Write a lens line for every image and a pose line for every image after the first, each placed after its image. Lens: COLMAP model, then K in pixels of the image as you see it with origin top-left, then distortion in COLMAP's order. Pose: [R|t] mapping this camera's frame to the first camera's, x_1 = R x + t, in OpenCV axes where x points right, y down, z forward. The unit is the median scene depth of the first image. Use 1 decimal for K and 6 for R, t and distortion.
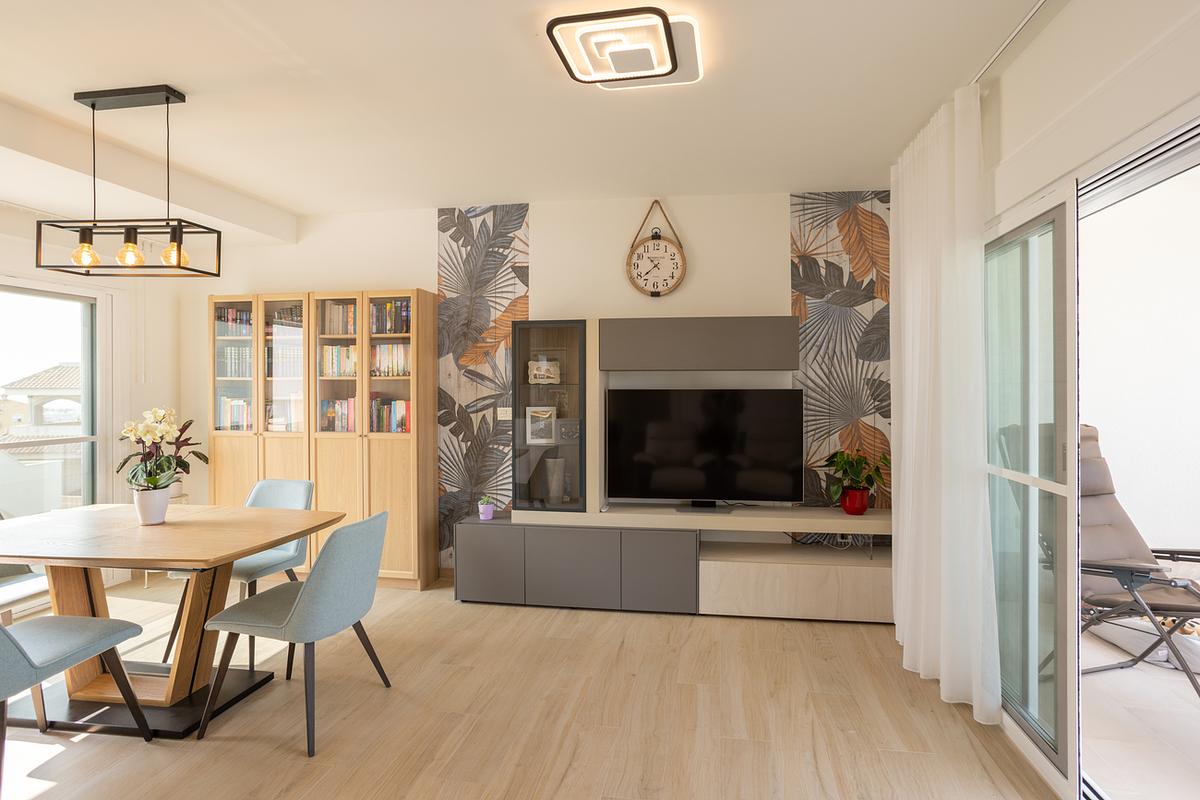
lens RADIAL K [[576.9, 0, 639.6], [0, 576.9, 383.2], [0, 0, 1]] dist [-0.037572, 0.023999]
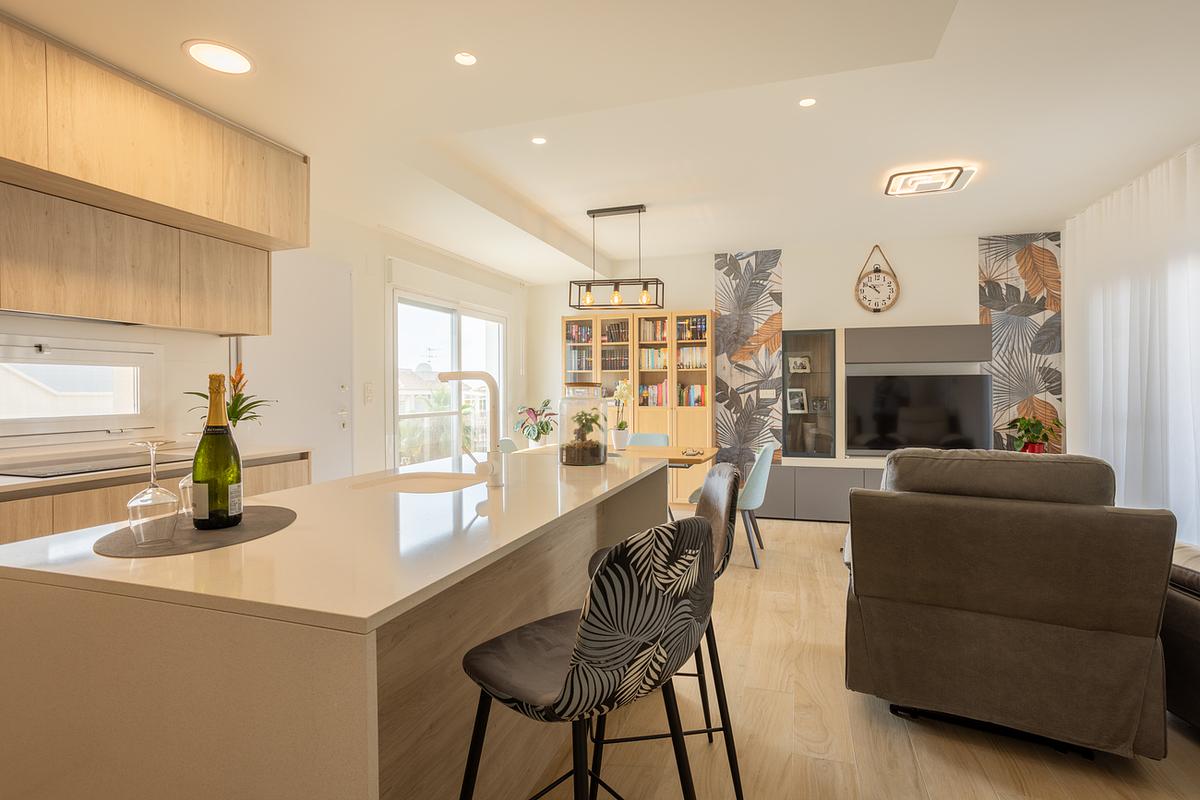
lens RADIAL K [[576.9, 0, 610.8], [0, 576.9, 390.4], [0, 0, 1]] dist [-0.037572, 0.023999]
pose [[0.988499, -0.003390, -0.151189, -0.428013], [0.003753, 0.999991, 0.002114, 0.042316], [0.151181, -0.002657, 0.988503, -0.535075]]
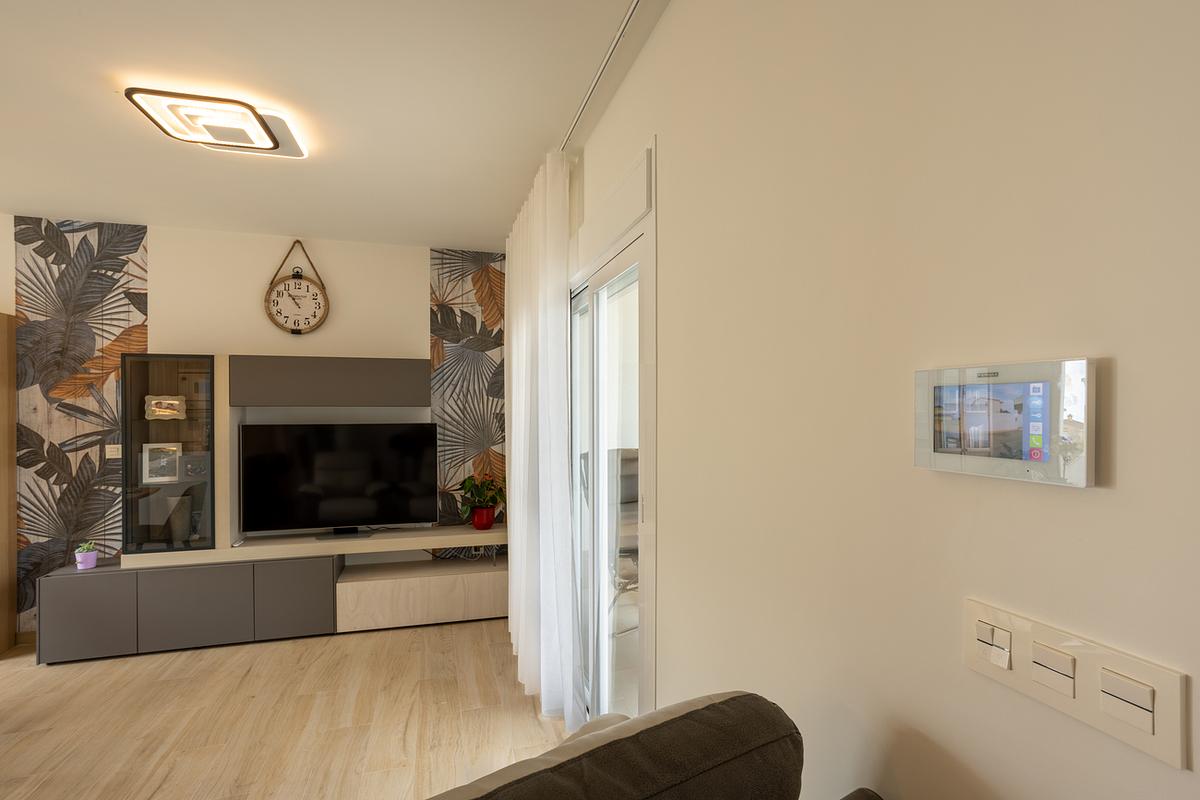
lens RADIAL K [[576.9, 0, 603.8], [0, 576.9, 408.8], [0, 0, 1]] dist [-0.037572, 0.023999]
pose [[0.906955, -0.000291, 0.421227, 0.098170], [-0.001337, 0.999993, 0.003571, -0.020975], [-0.421225, -0.003802, 0.906948, -0.164952]]
